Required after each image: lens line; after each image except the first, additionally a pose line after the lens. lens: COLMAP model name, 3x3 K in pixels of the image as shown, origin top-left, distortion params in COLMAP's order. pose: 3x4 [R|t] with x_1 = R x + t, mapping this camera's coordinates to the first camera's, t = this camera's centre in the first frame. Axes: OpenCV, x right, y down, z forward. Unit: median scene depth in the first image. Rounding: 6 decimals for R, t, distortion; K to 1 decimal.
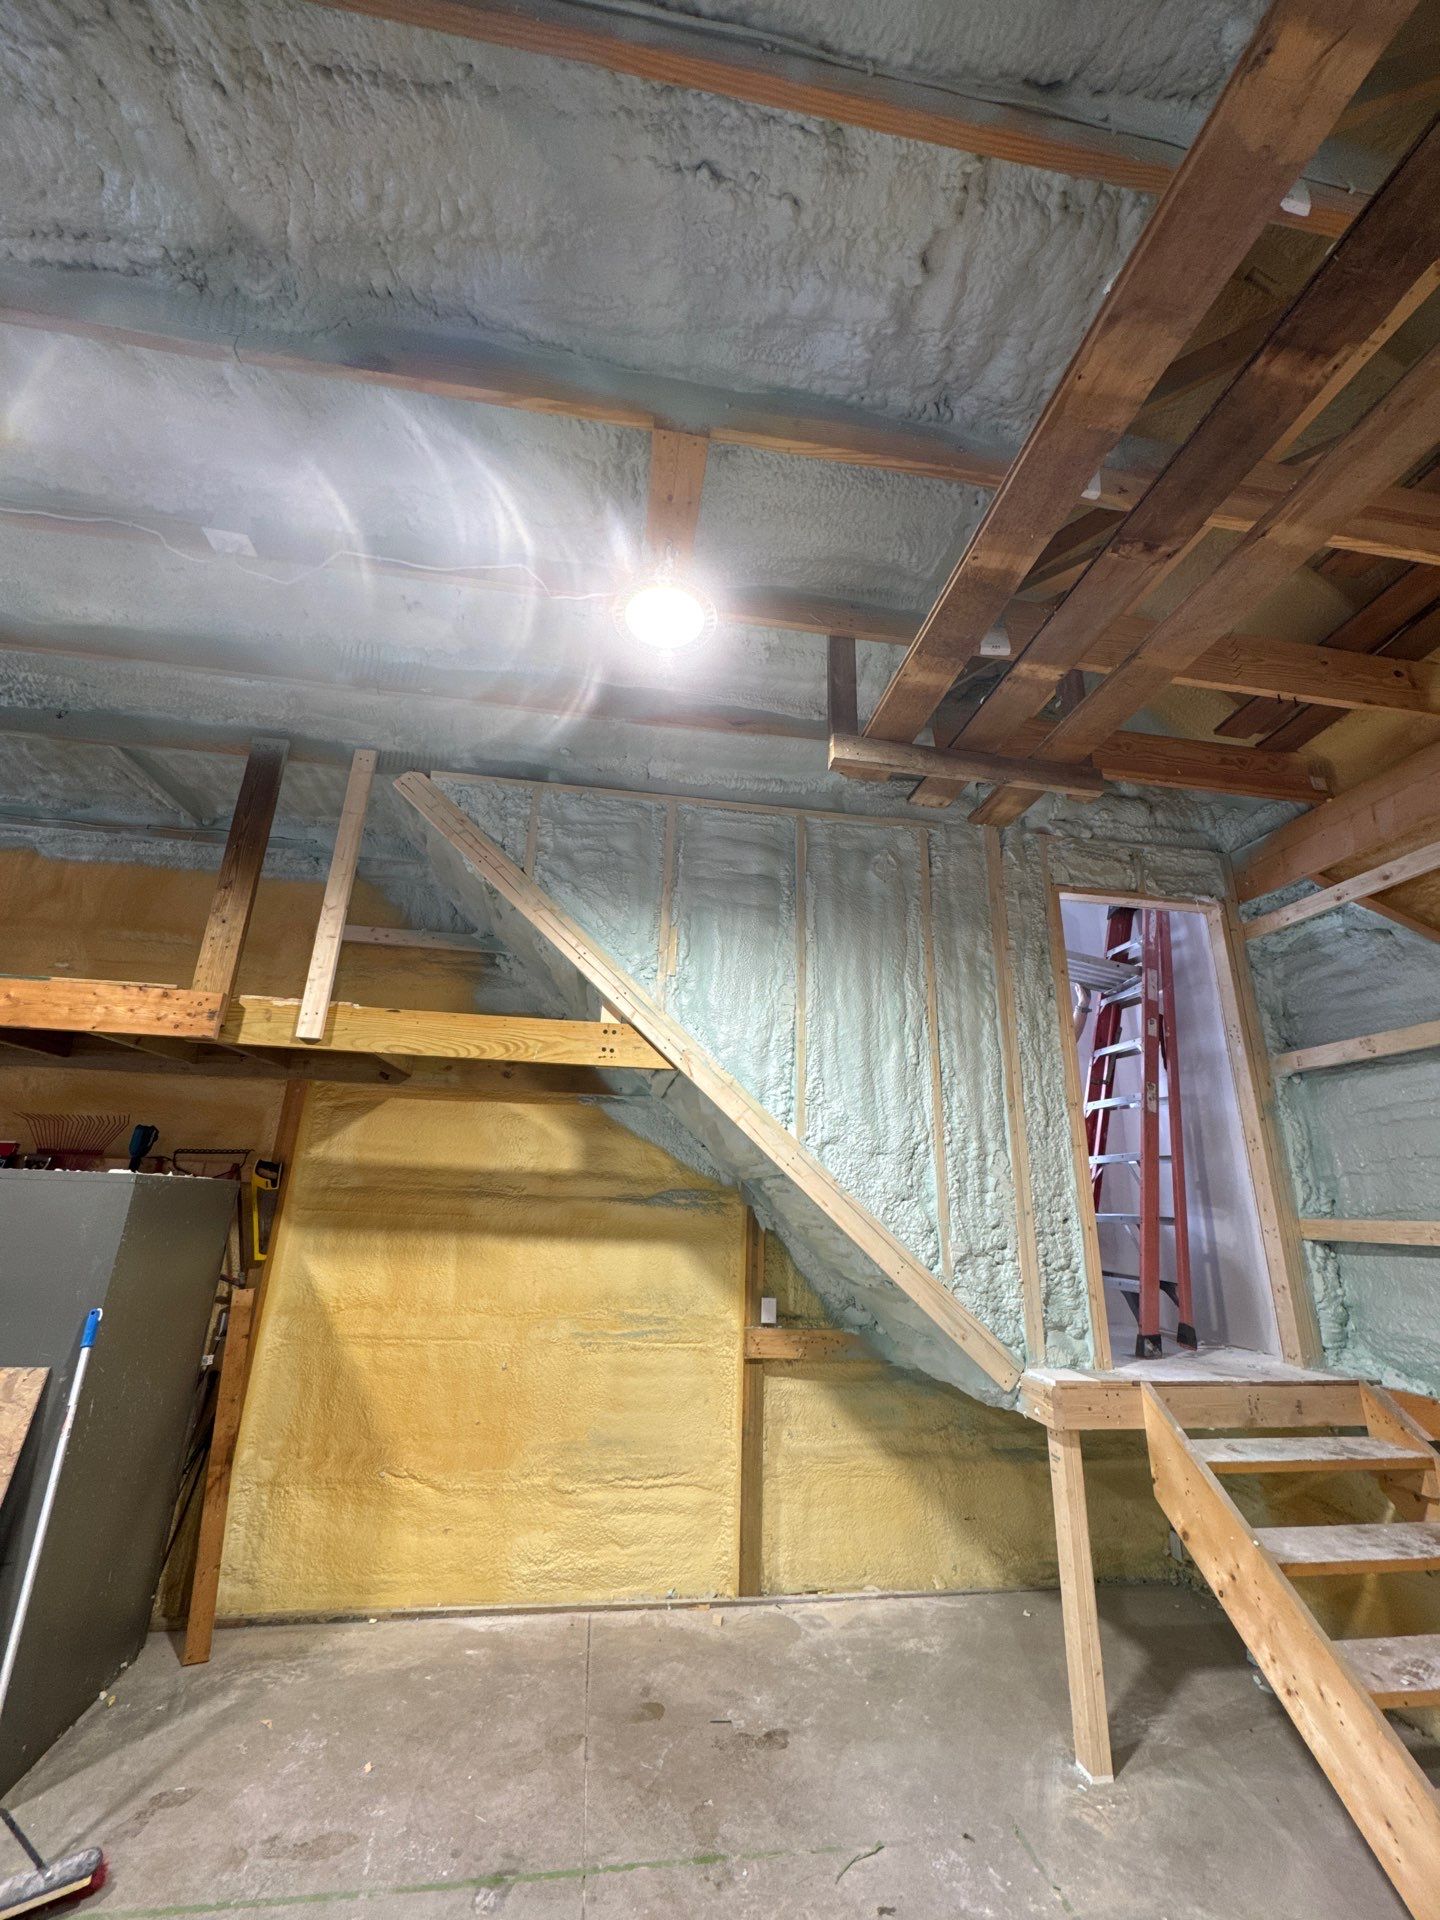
lens RADIAL K [[763.6, 0, 721.1], [0, 763.6, 961.3], [0, 0, 1]] dist [-0.008061, -0.000240]
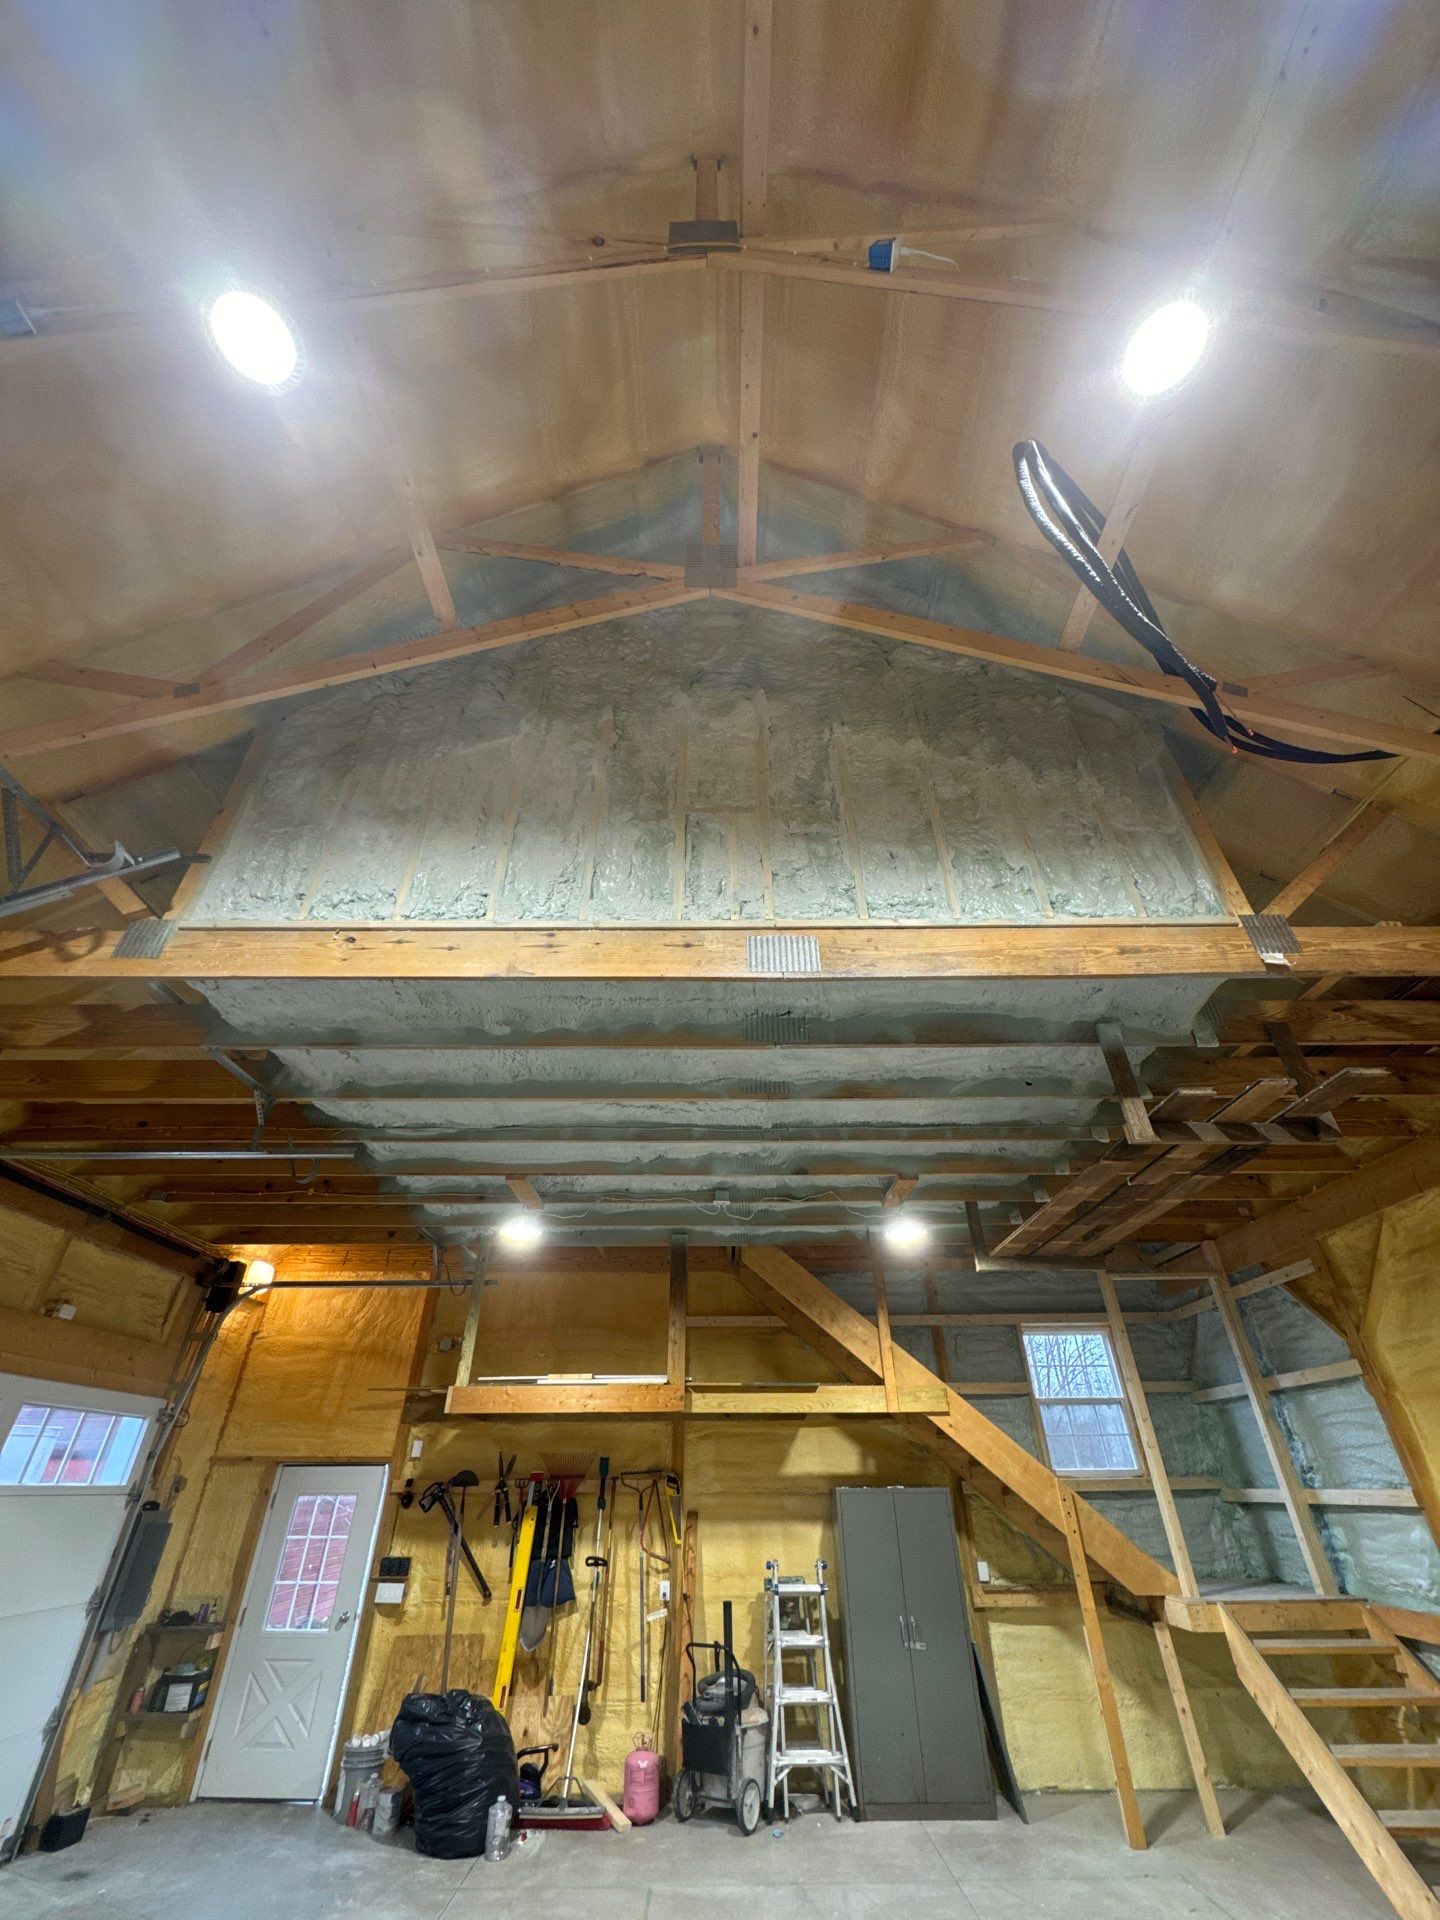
lens RADIAL K [[763.6, 0, 720.8], [0, 763.6, 960.8], [0, 0, 1]] dist [-0.008061, -0.000240]
pose [[0.986842, -0.117851, -0.110702, -0.183316], [0.079983, 0.950825, -0.299224, -0.380476], [0.140521, 0.286433, 0.947739, -1.119719]]
